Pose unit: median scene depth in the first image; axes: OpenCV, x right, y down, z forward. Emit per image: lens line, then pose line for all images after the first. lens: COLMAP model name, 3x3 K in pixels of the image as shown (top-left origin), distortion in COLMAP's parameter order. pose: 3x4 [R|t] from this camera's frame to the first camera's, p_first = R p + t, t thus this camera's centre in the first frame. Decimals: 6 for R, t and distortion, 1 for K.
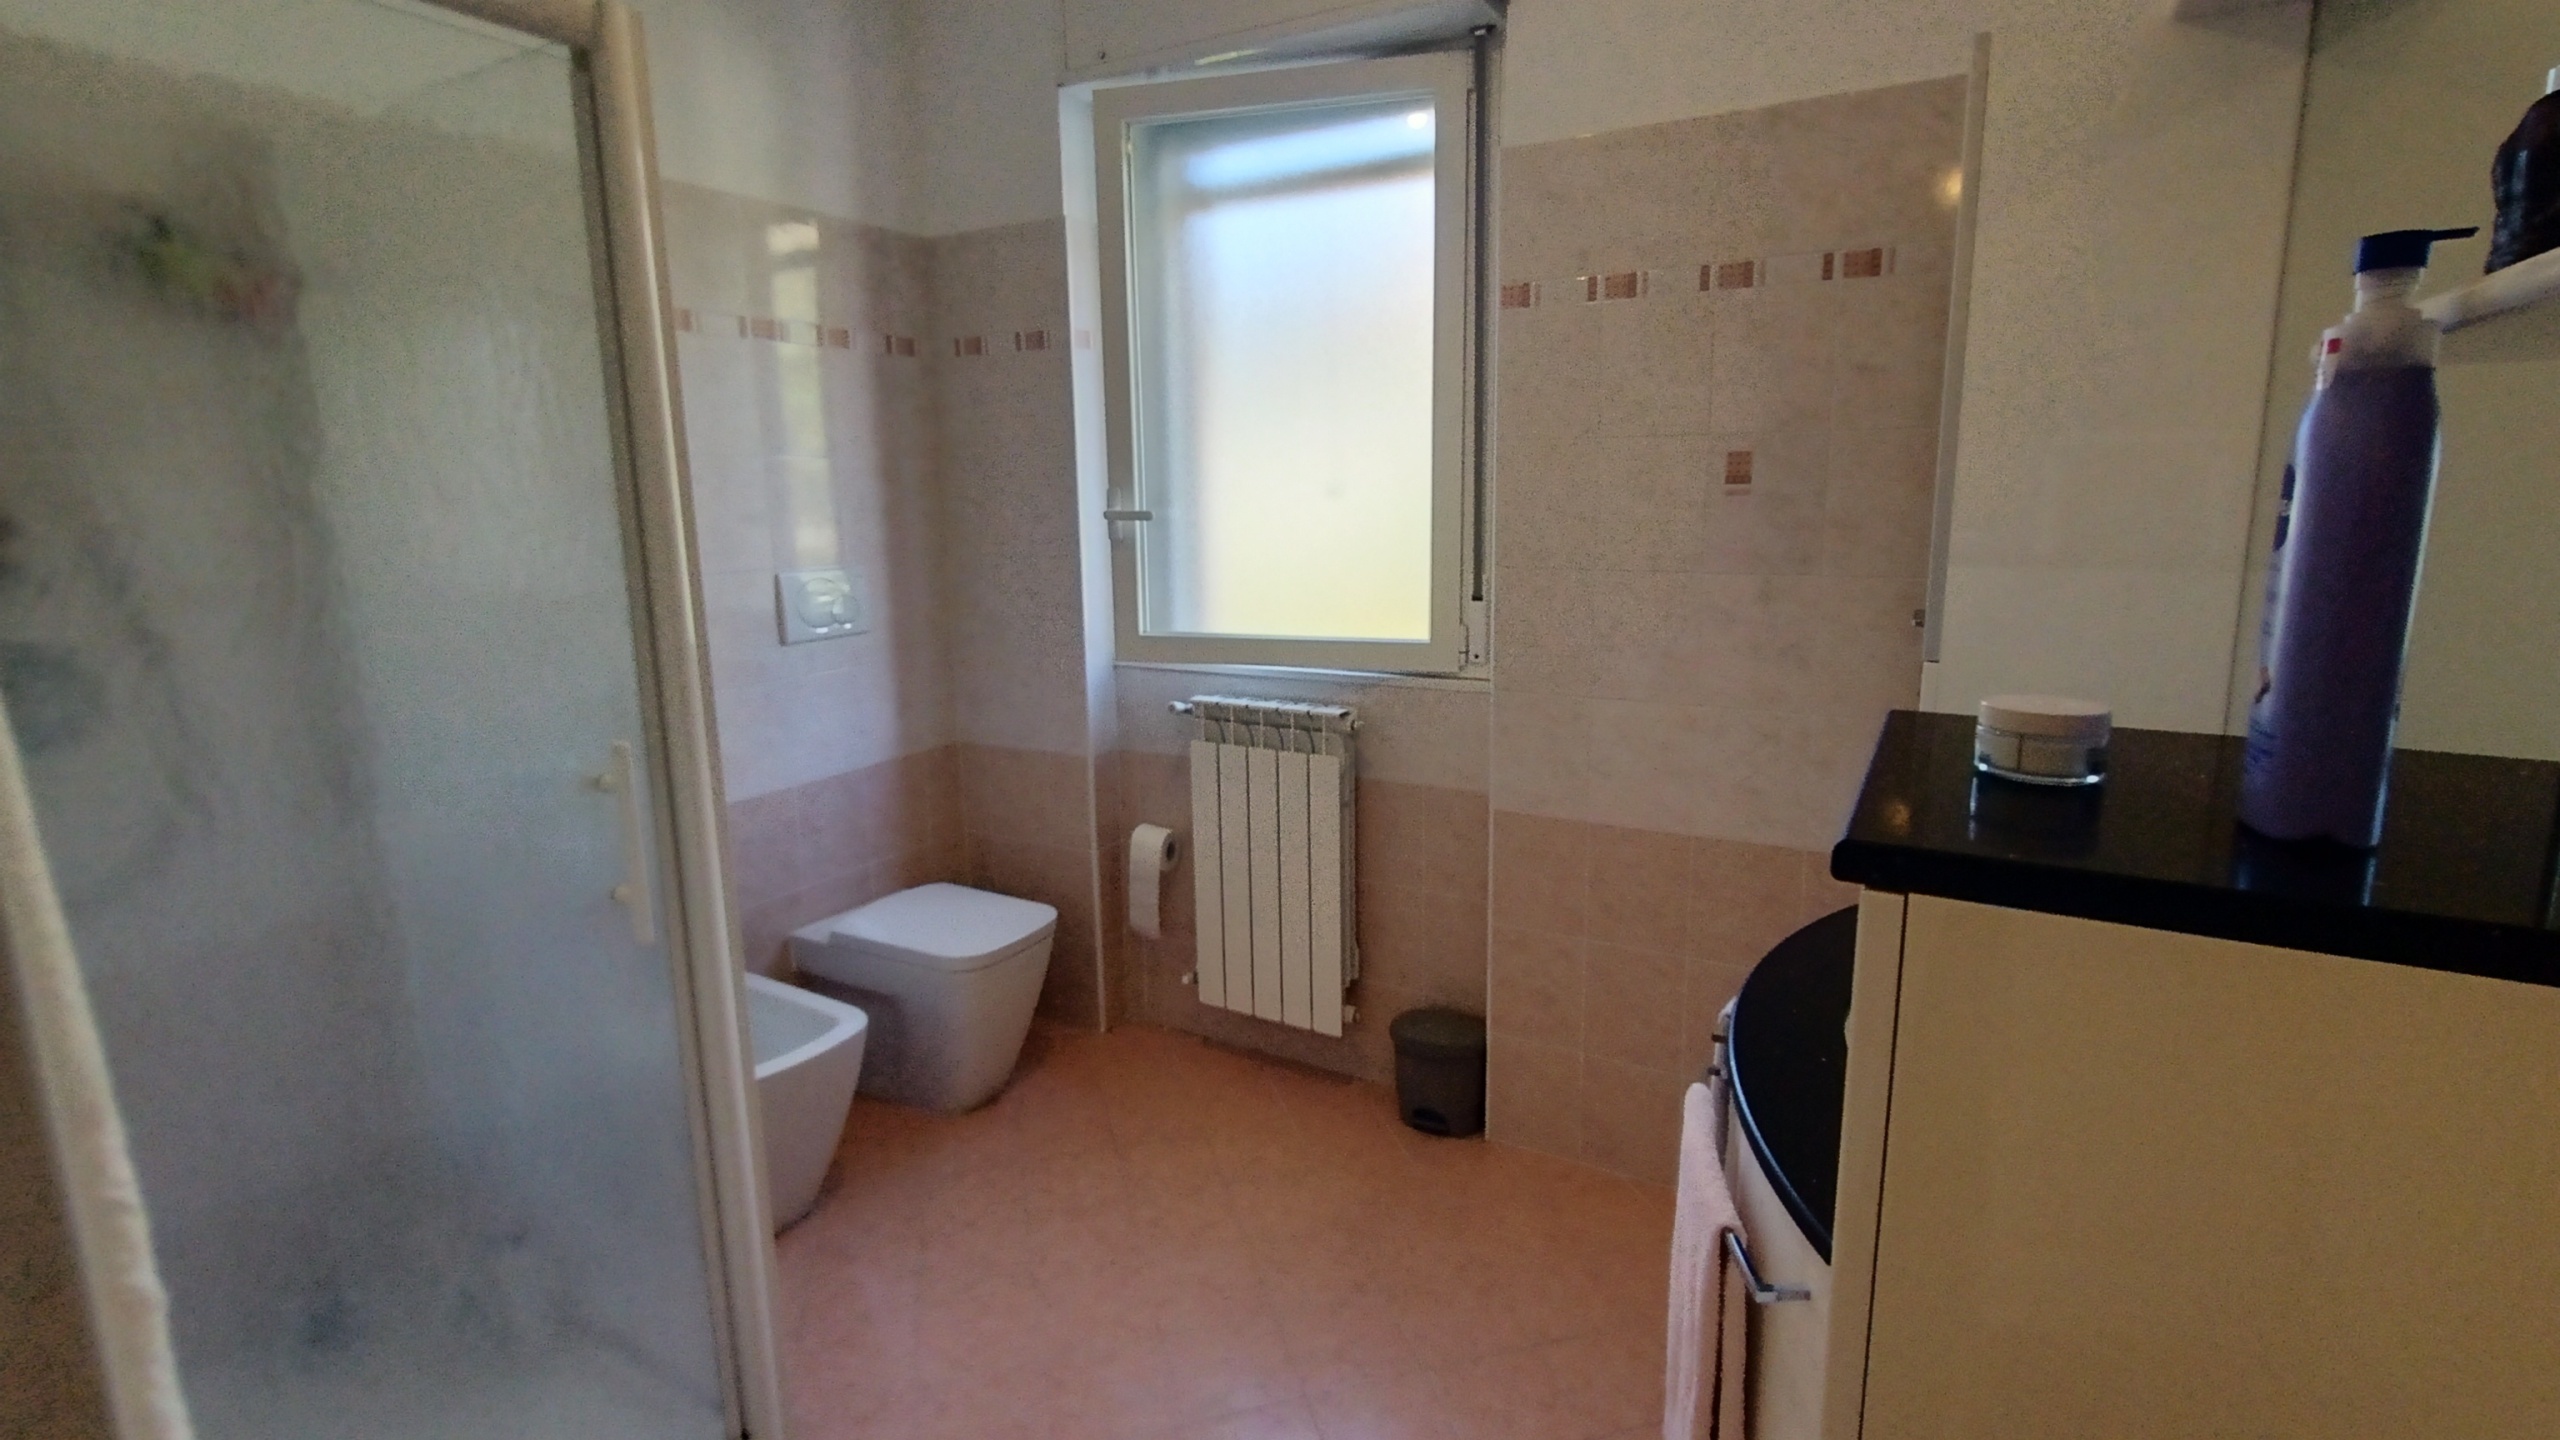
lens RADIAL K [[1177.6, 0, 1262.3], [0, 1177.6, 703.0], [0, 0, 1]] dist [0.000274, 0.002333]
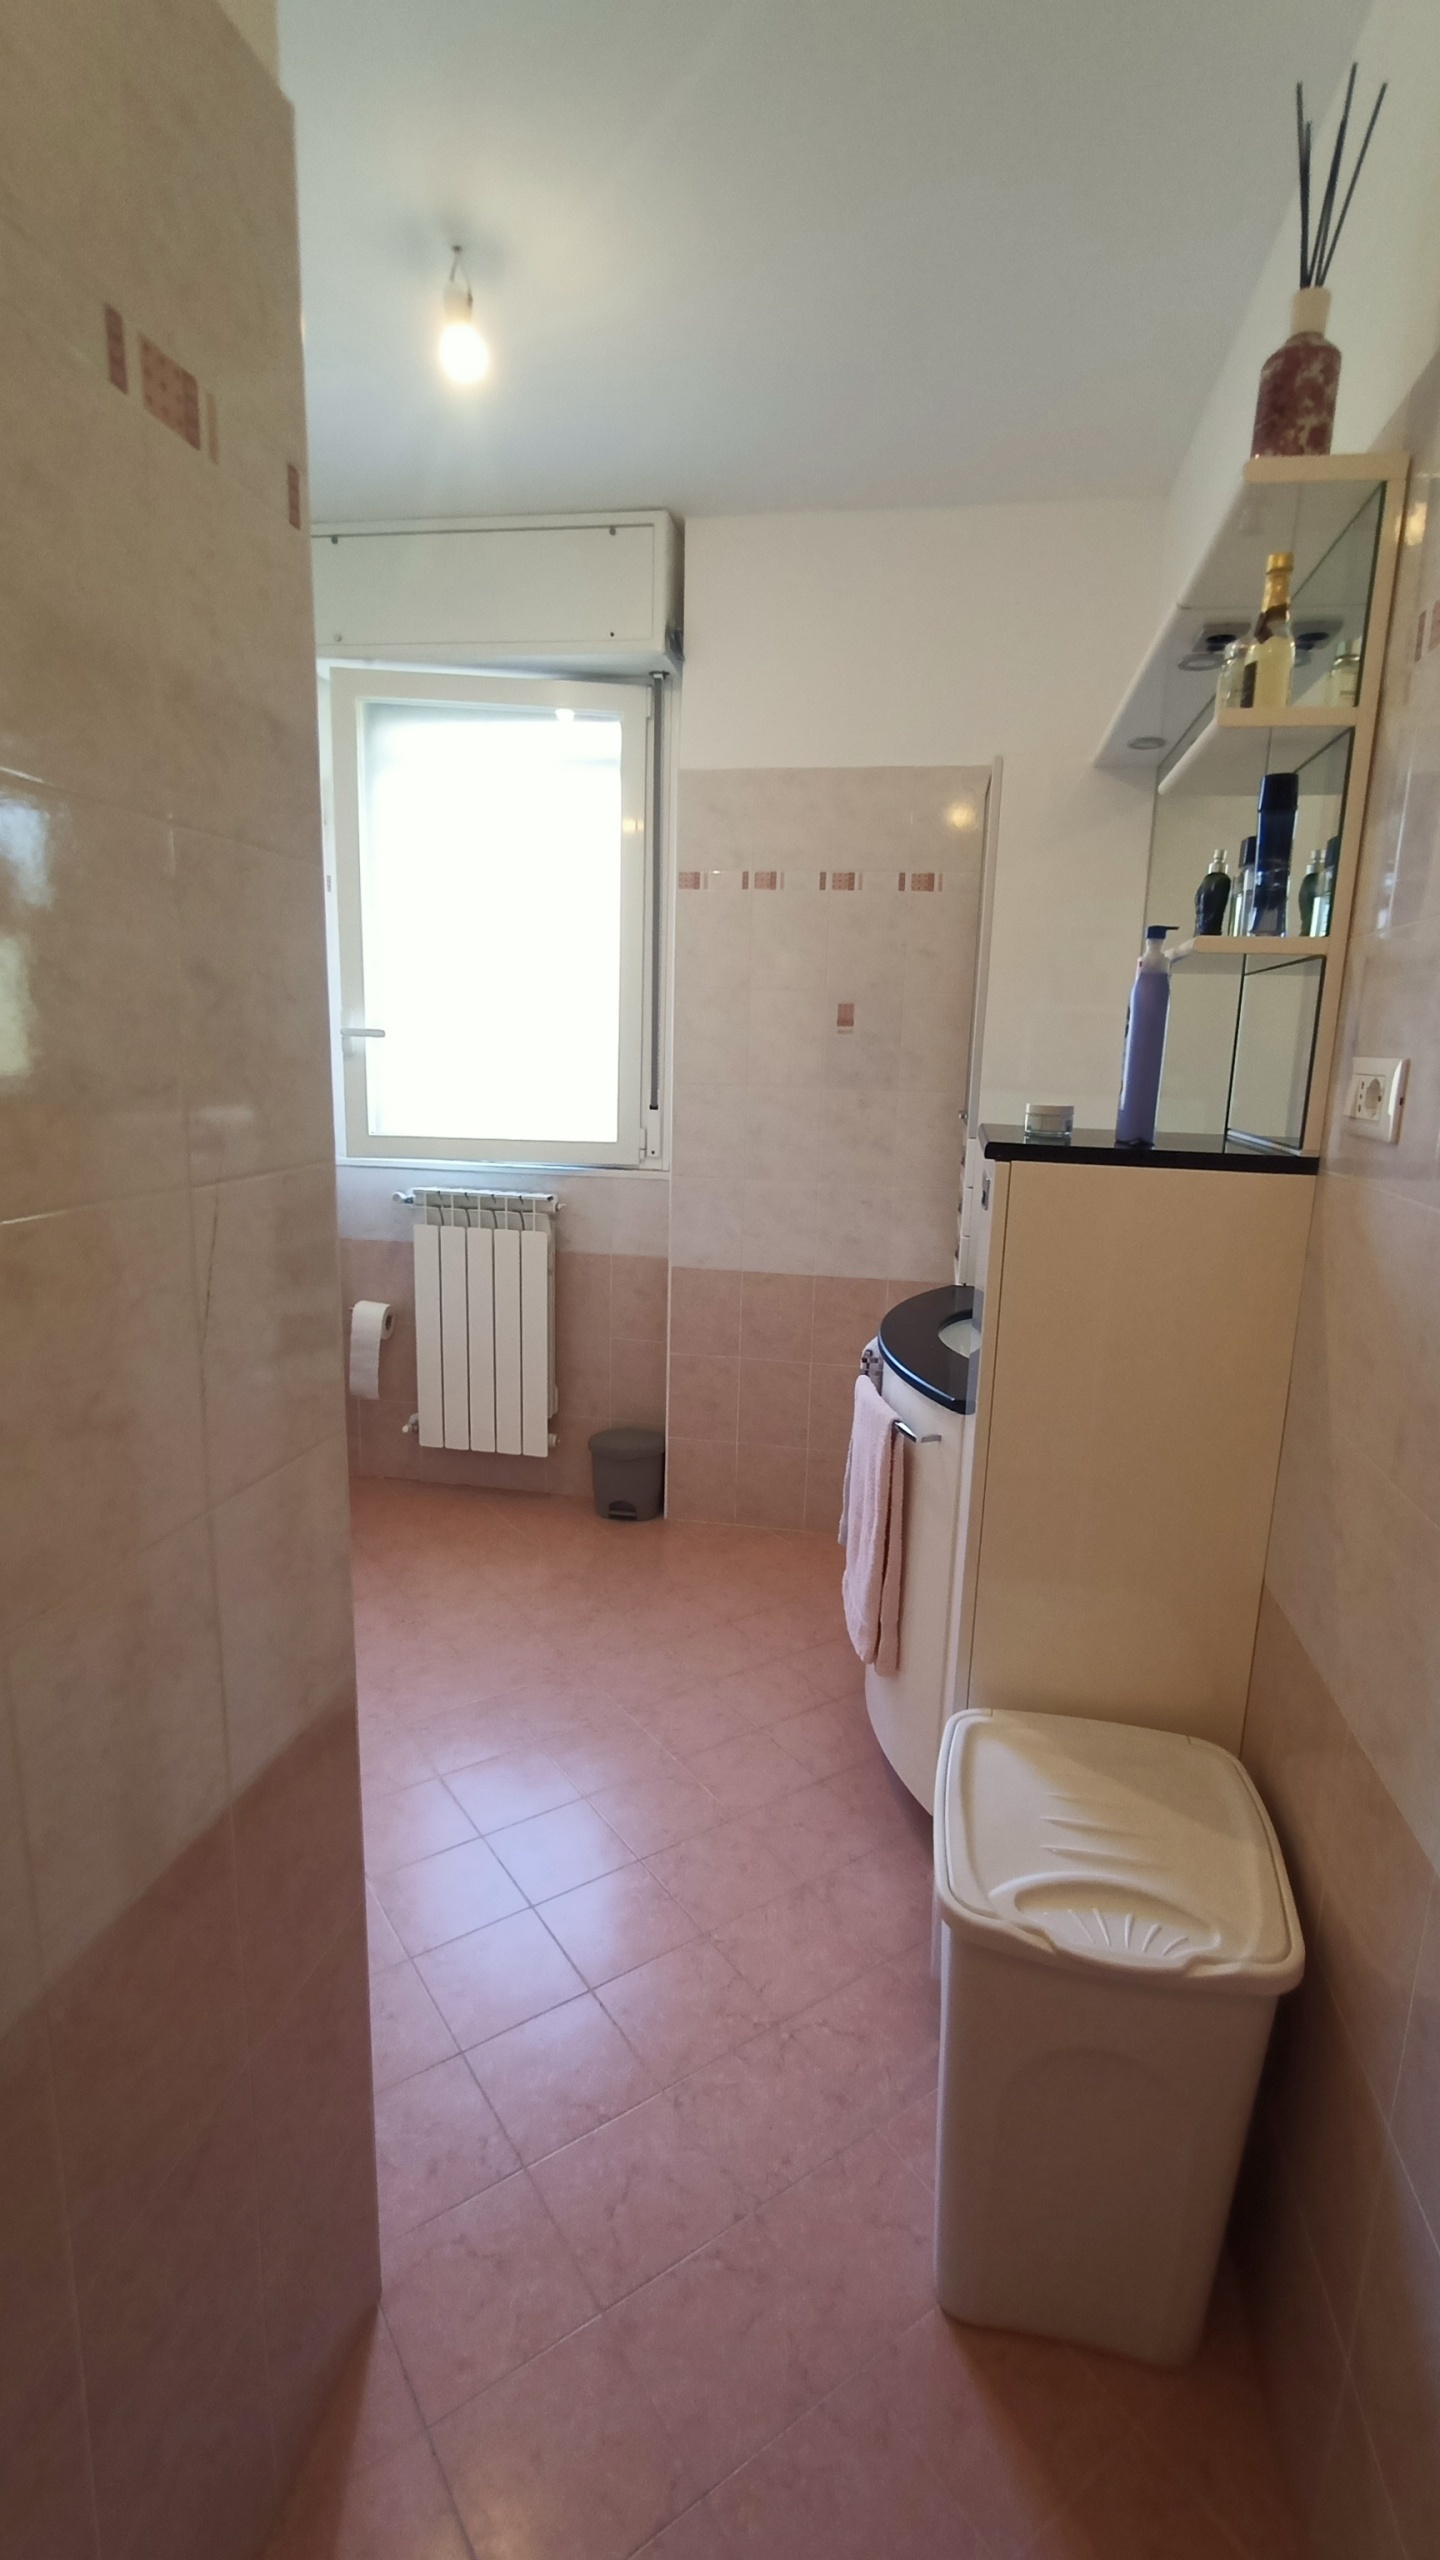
lens RADIAL K [[1177.6, 0, 705.6], [0, 1177.6, 1278.5], [0, 0, 1]] dist [0.000274, 0.002333]
pose [[0.944532, -0.022045, 0.327678, -0.194557], [0.014981, 0.999598, 0.024068, 0.070056], [-0.328077, -0.017824, 0.944483, -0.255714]]
